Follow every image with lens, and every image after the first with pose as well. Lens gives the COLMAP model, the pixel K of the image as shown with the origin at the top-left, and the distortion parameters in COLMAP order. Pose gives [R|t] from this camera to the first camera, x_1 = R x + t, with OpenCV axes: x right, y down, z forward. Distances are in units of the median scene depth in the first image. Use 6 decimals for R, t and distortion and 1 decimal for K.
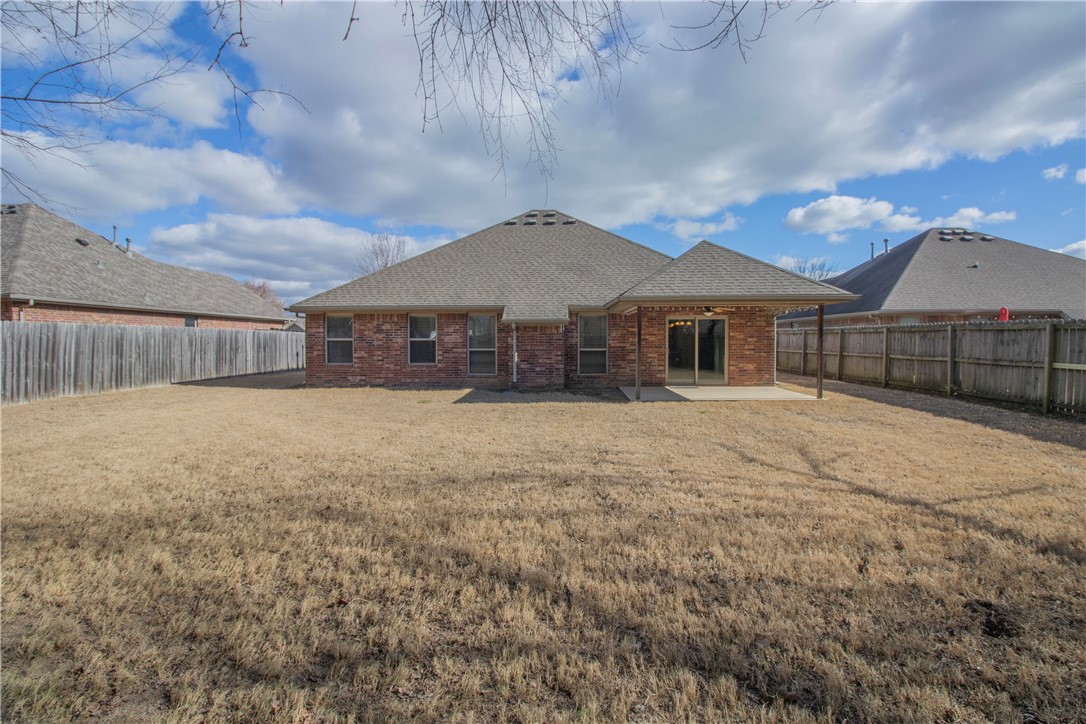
lens RADIAL K [[489.8, 0, 534.1], [0, 489.8, 333.7], [0, 0, 1]] dist [-0.004529, -0.000560]
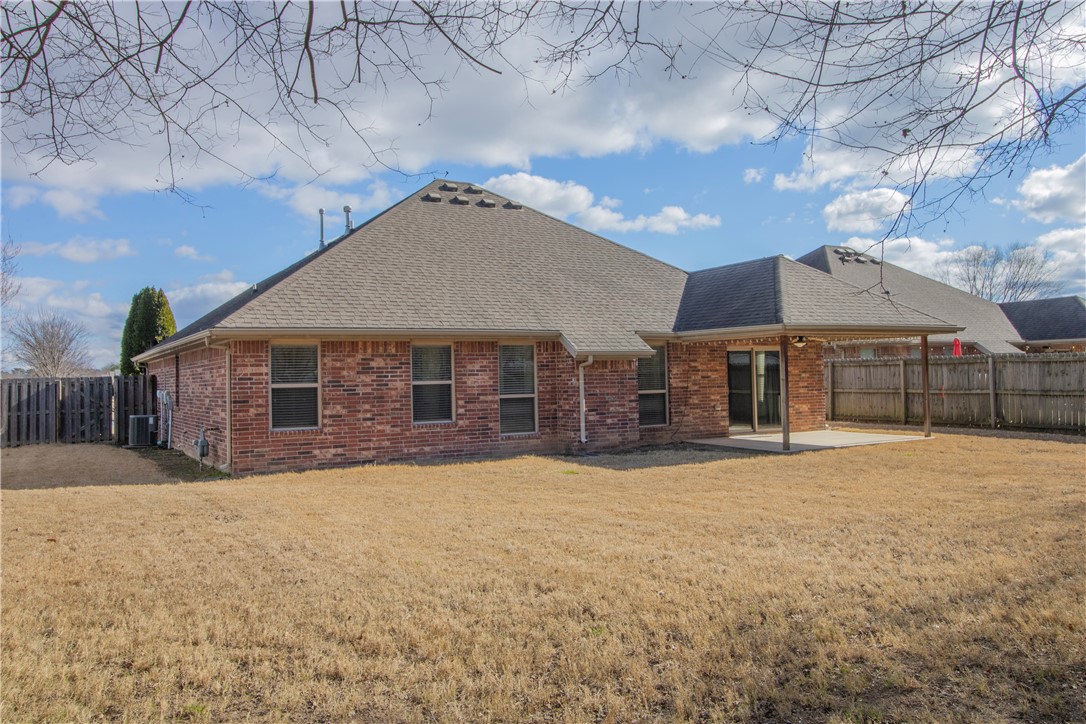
lens RADIAL K [[830.0, 0, 540.3], [0, 830.0, 320.4], [0, 0, 1]] dist [0.014623, 0.002336]
pose [[0.851374, 0.020062, 0.524175, -0.672792], [0.012786, 0.998178, -0.058971, -0.003316], [-0.524403, 0.056908, 0.849566, 0.025974]]
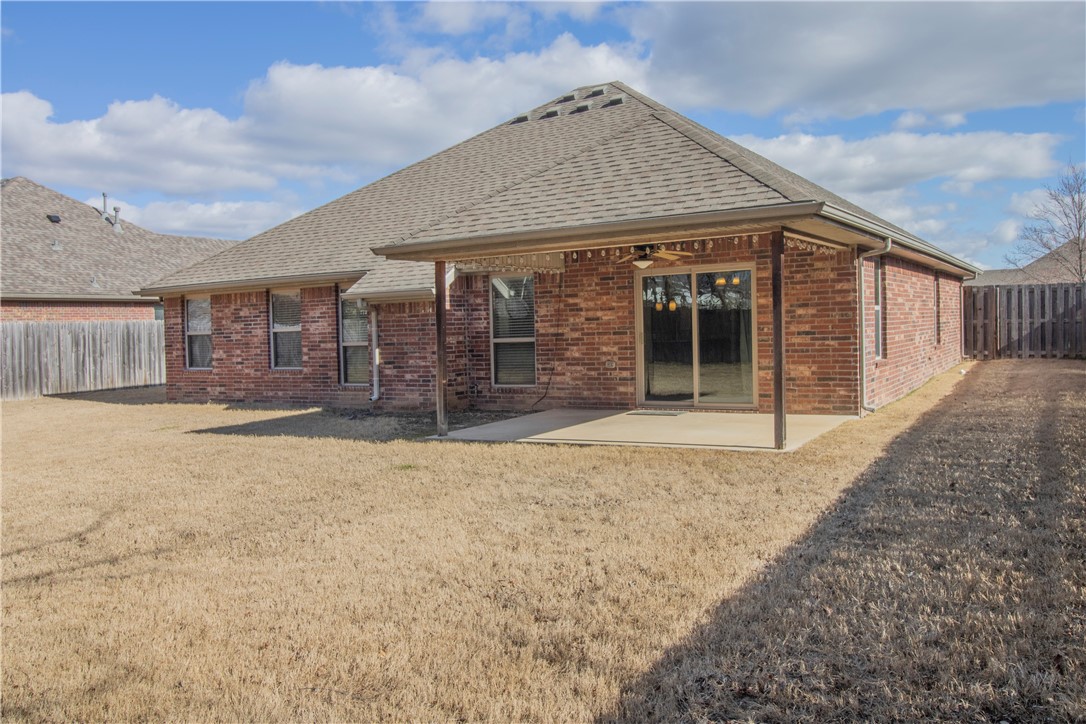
lens RADIAL K [[830.0, 0, 540.3], [0, 830.0, 320.4], [0, 0, 1]] dist [0.014623, 0.002336]
pose [[0.882791, -0.031986, -0.468677, 0.578114], [0.040449, 0.999150, 0.008000, 0.004088], [0.468022, -0.026020, 0.883334, 0.199152]]
